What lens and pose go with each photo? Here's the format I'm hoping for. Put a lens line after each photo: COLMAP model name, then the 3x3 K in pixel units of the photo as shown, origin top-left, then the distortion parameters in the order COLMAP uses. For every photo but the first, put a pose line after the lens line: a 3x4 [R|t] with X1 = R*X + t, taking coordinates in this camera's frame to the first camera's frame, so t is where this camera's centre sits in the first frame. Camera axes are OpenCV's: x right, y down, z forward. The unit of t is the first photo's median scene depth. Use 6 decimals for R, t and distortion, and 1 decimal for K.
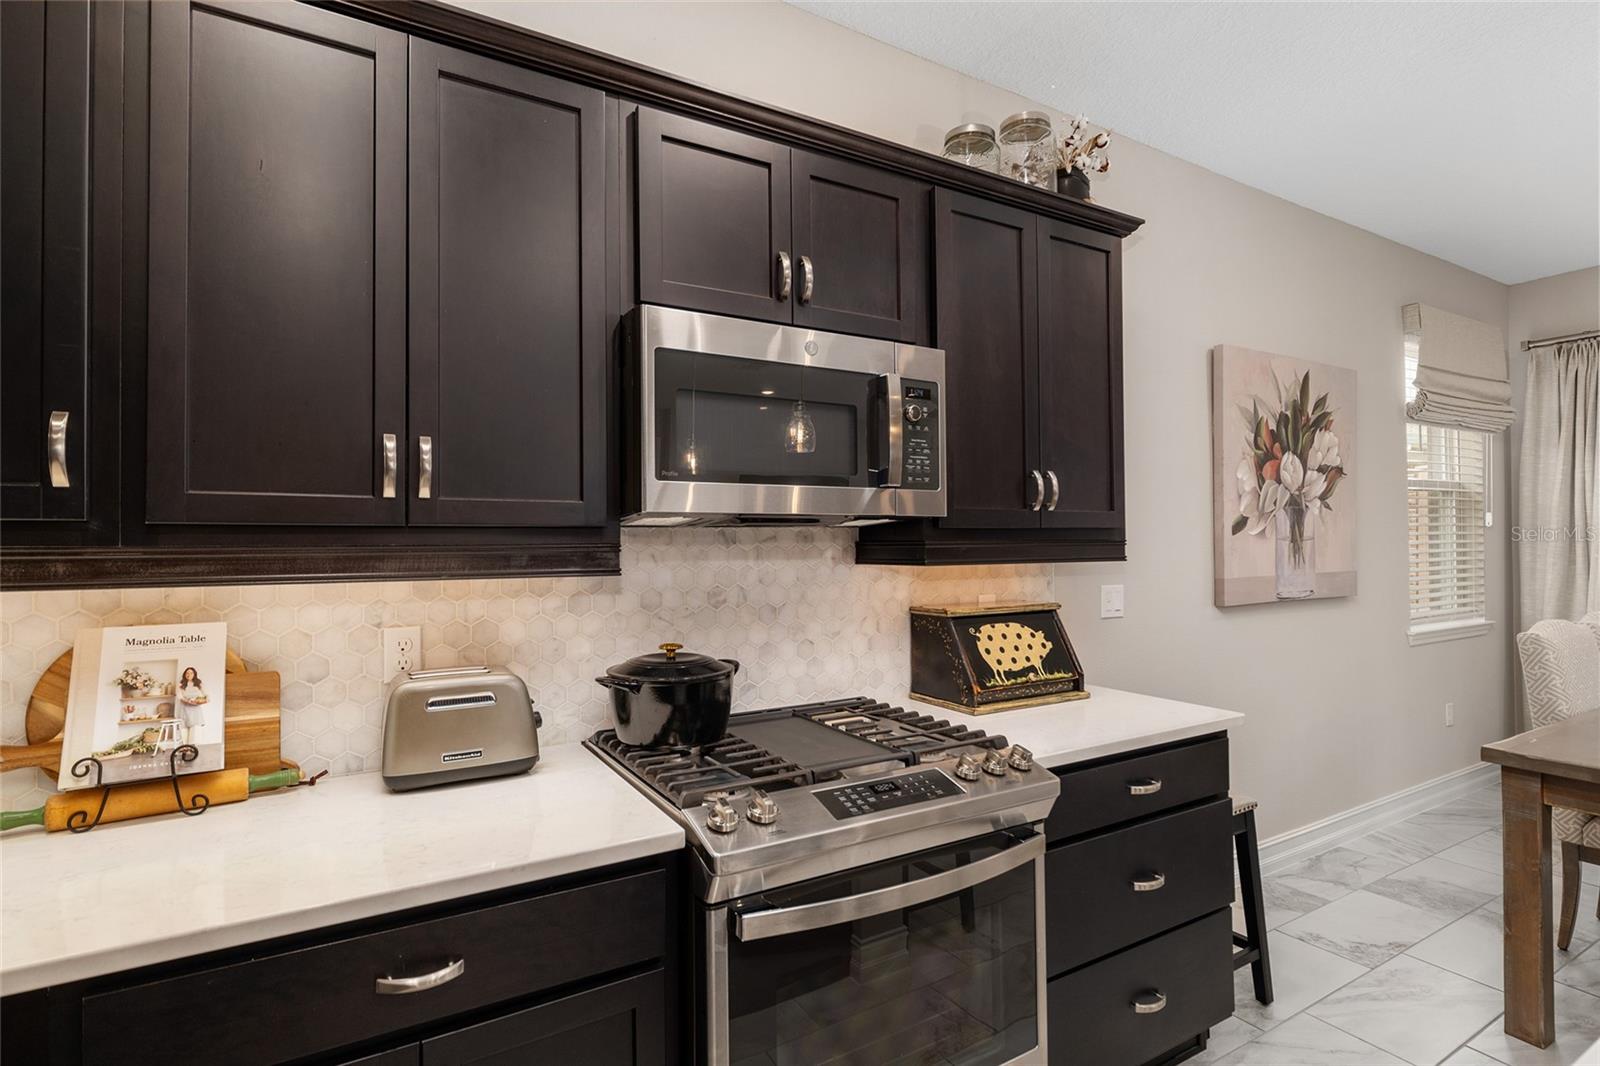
lens RADIAL K [[781.4, 0, 796.7], [0, 781.4, 525.7], [0, 0, 1]] dist [0.000561, 0.000220]
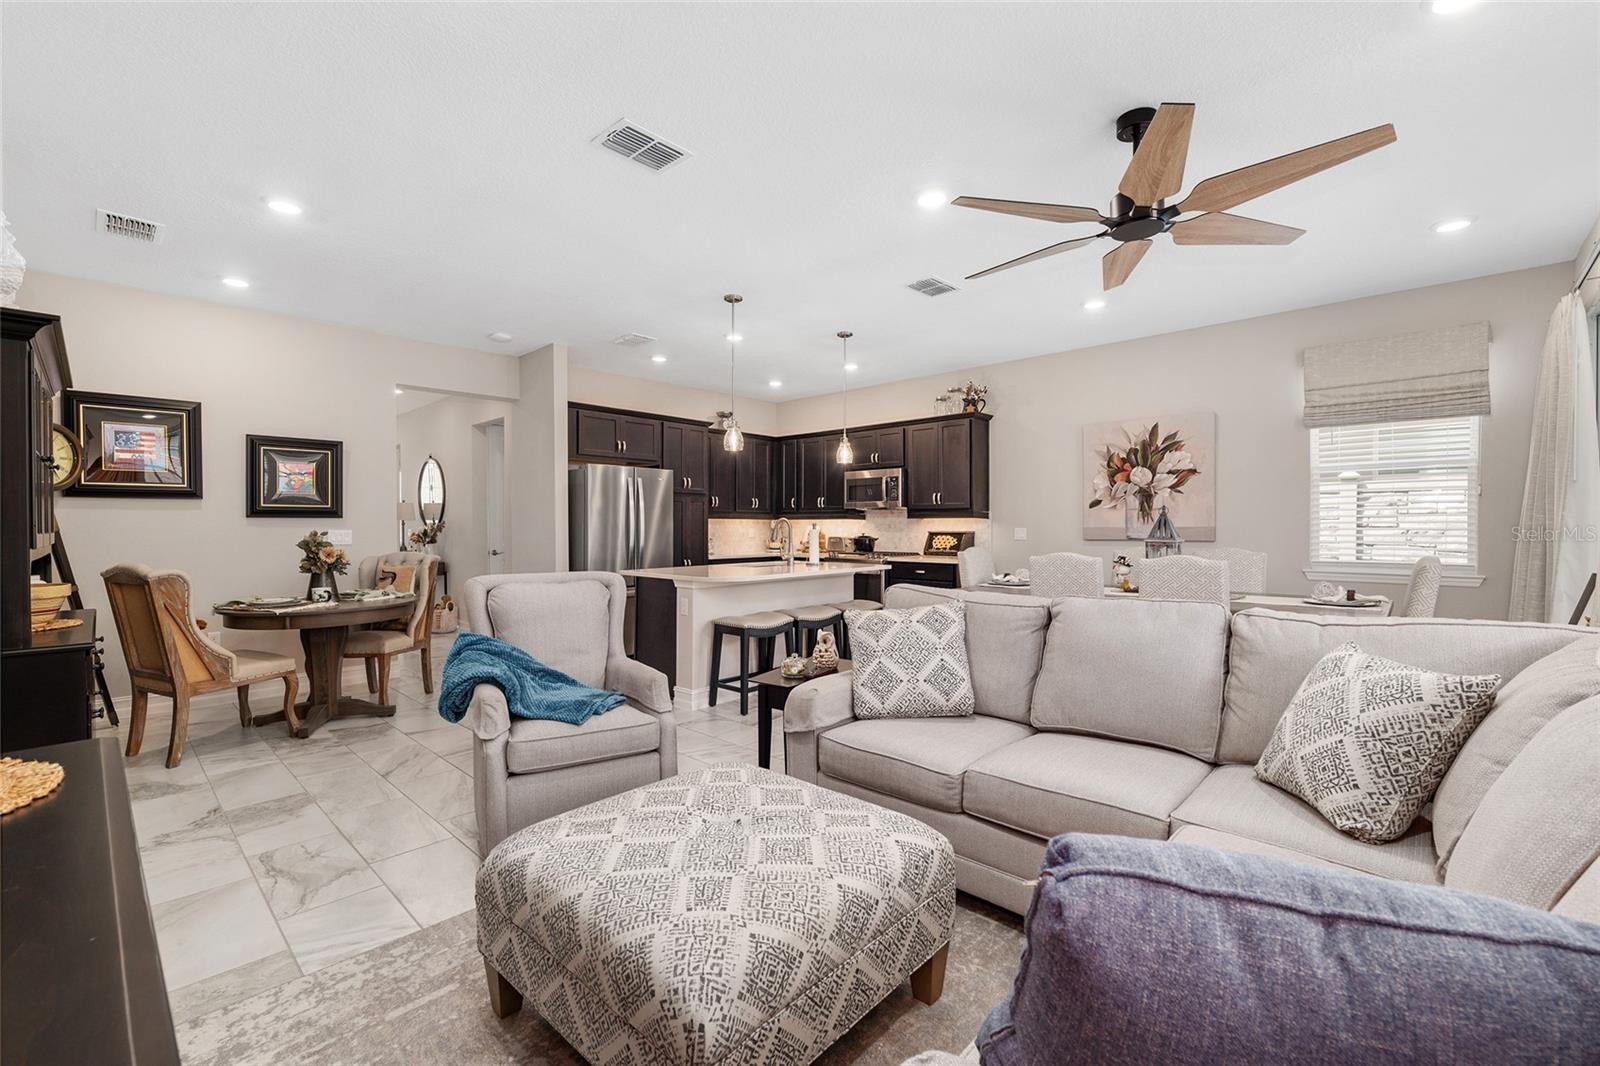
lens RADIAL K [[684.6, 0, 801.0], [0, 684.6, 530.1], [0, 0, 1]] dist [-0.010213, 0.000200]
pose [[0.286508, 0.008716, -0.958038, 2.091418], [0.018130, 0.999730, 0.014518, 0.029170], [0.957906, -0.021529, 0.286273, -0.351193]]
